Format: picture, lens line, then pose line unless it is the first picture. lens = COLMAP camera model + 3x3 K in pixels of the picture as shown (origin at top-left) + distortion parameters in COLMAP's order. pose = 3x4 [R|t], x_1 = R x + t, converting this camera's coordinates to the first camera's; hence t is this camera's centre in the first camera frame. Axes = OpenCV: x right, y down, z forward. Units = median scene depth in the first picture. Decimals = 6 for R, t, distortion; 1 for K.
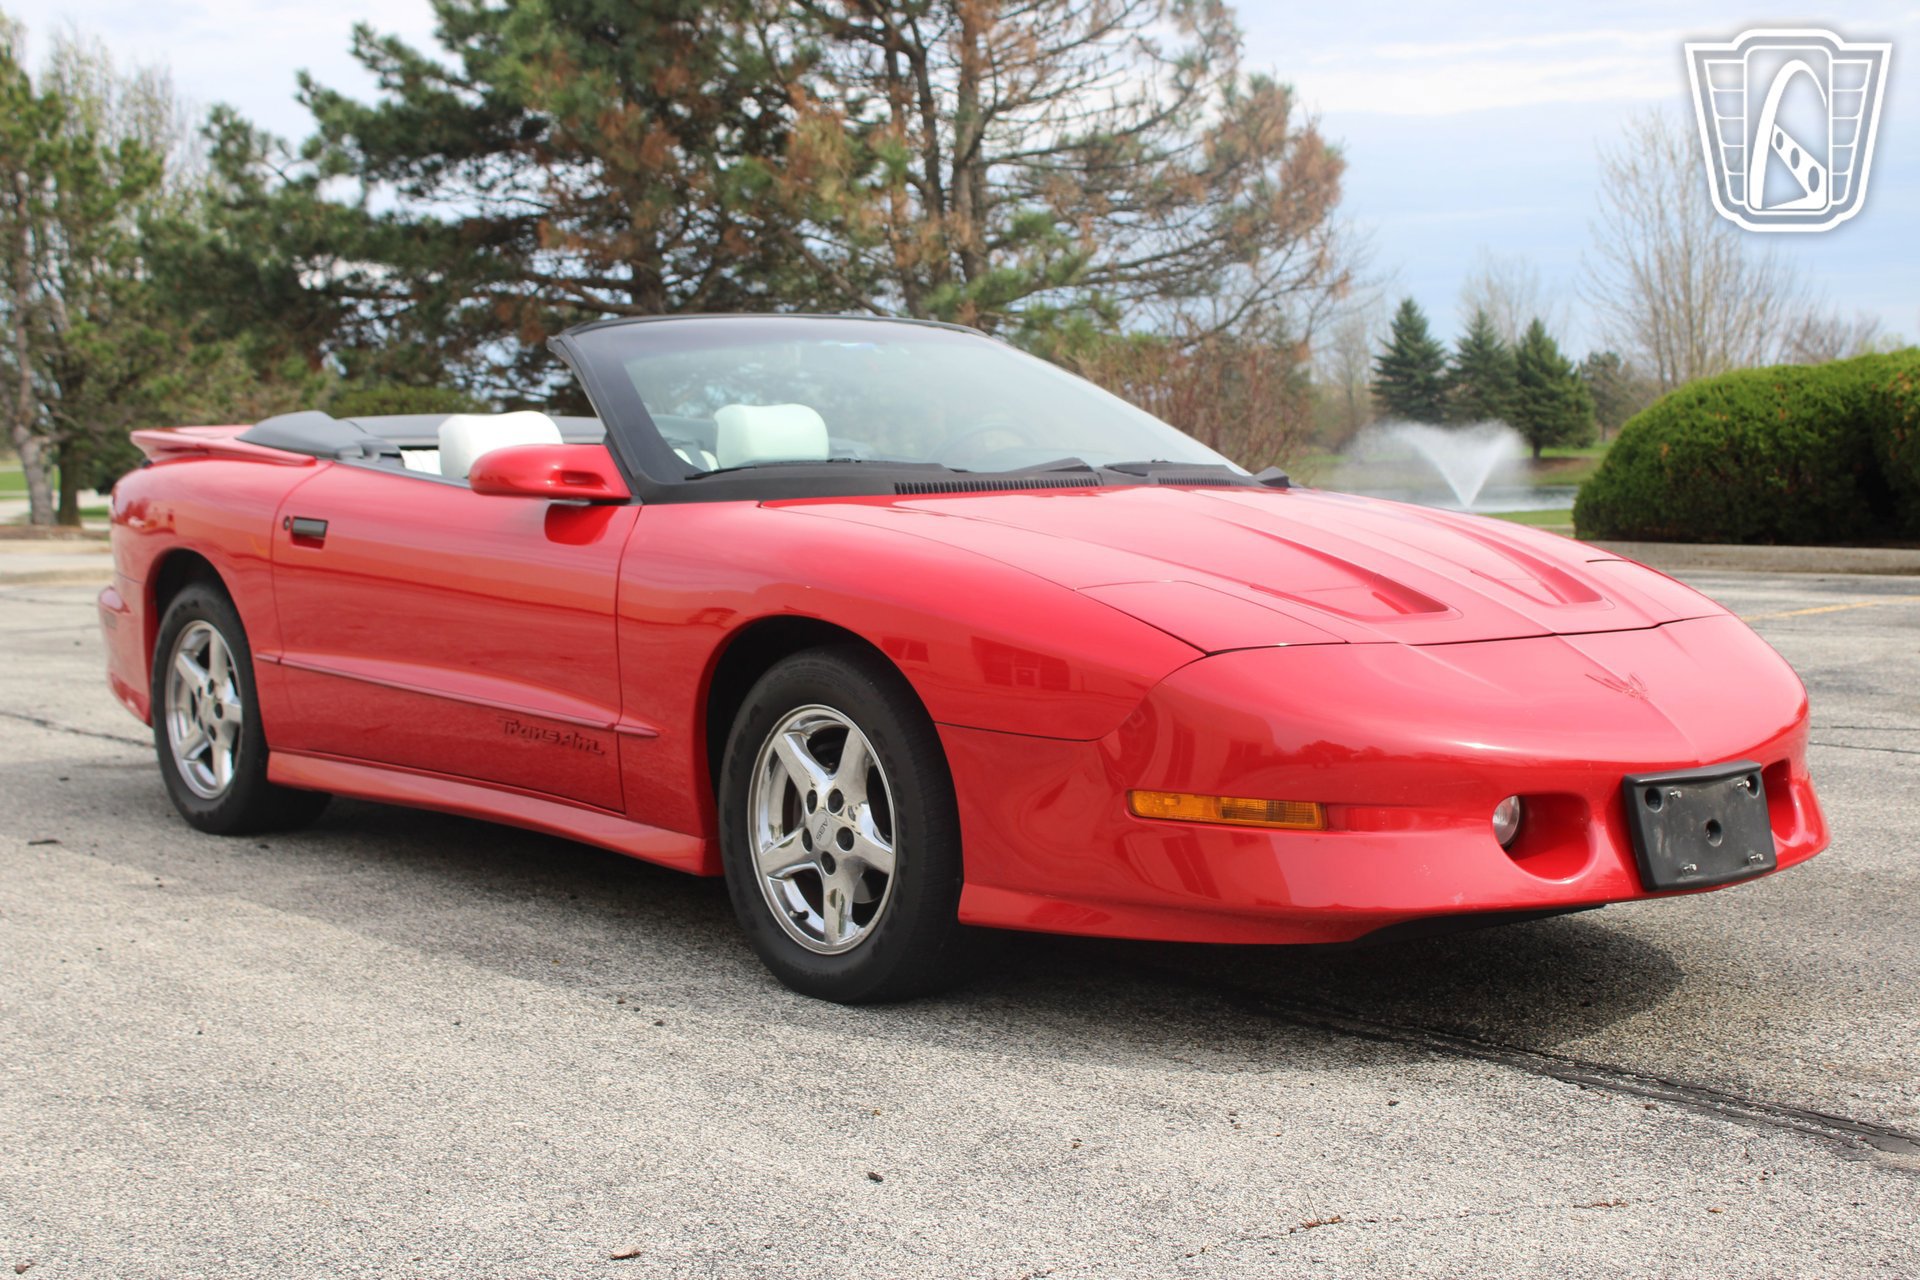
lens RADIAL K [[2678.8, 0, 957.3], [0, 2678.8, 594.2], [0, 0, 1]] dist [-0.040365, 0.000000]
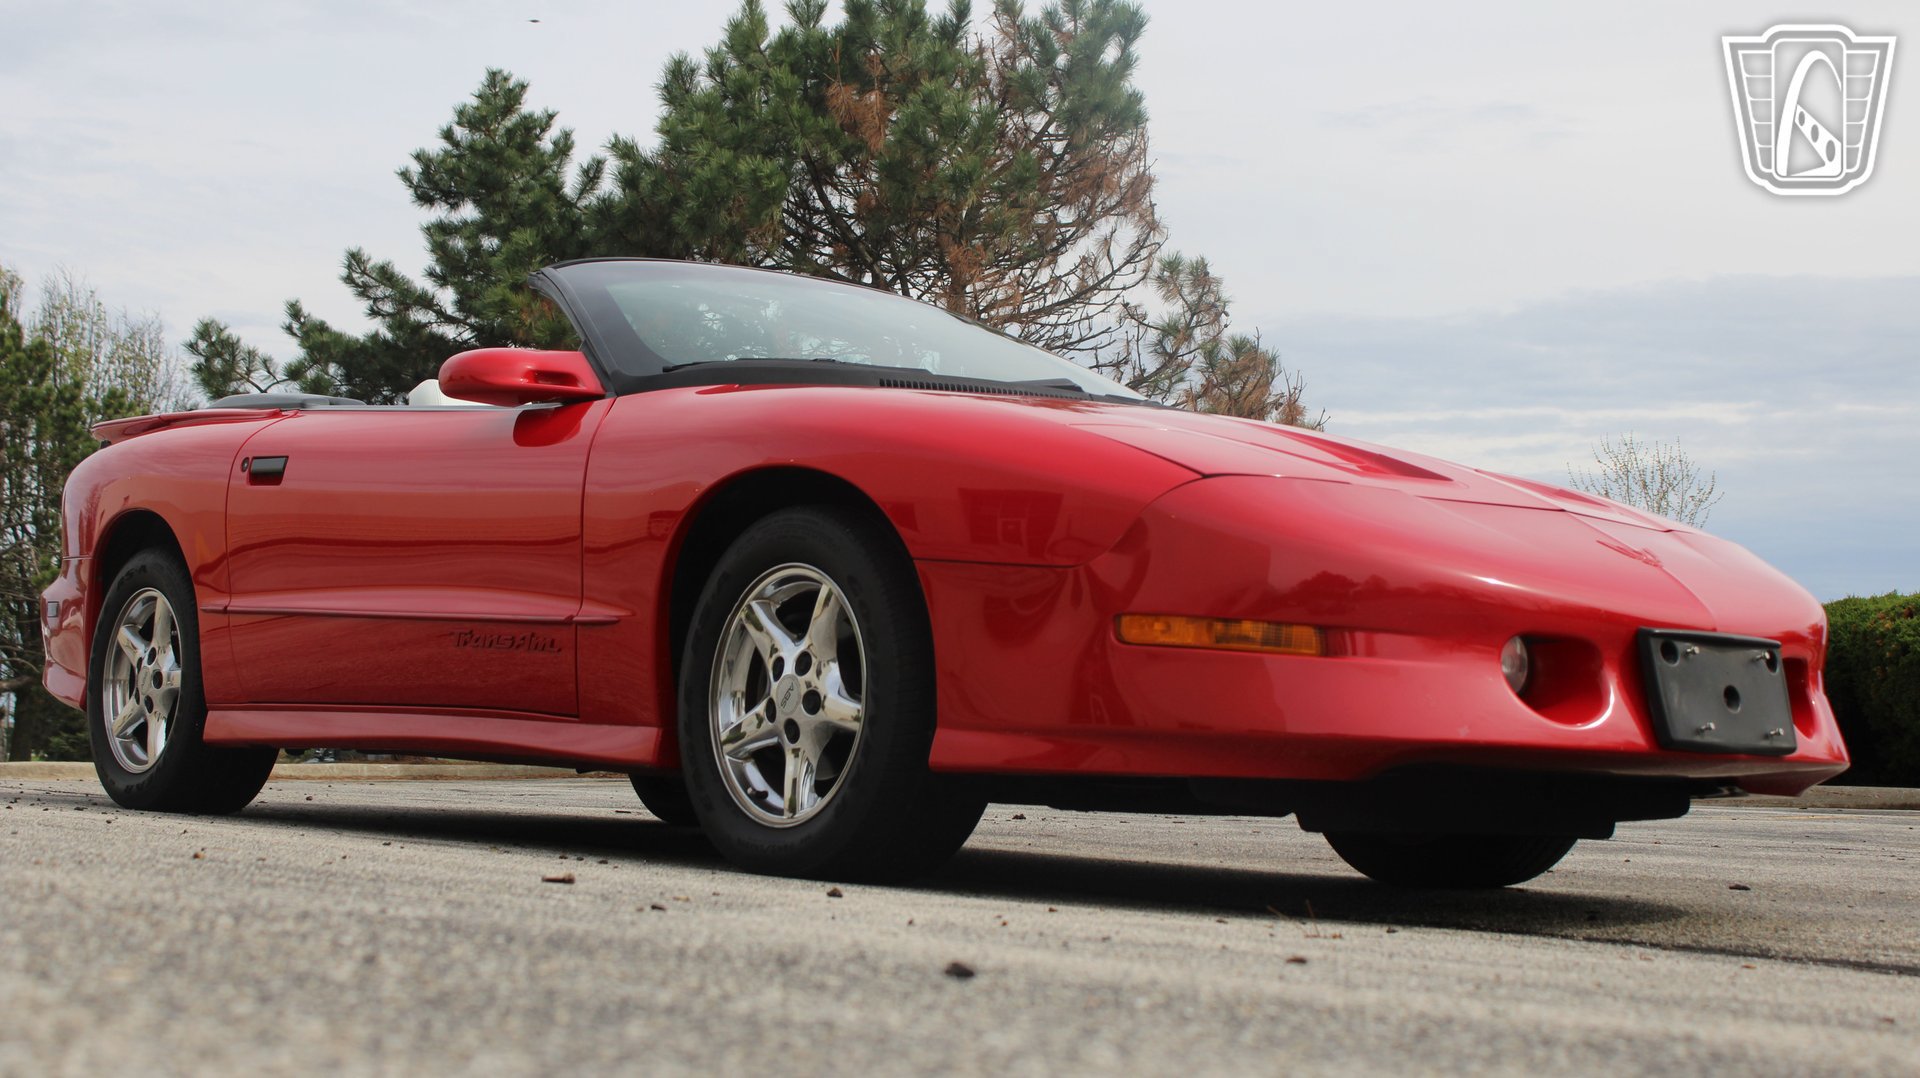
lens RADIAL K [[2685.7, 0, 962.9], [0, 2685.7, 539.0], [0, 0, 1]] dist [-0.033082, 0.000000]
pose [[0.998845, 0.046749, 0.011118, -0.001232], [-0.044737, 0.989142, -0.139991, 0.112896], [-0.017541, 0.139332, 0.990090, 0.036623]]
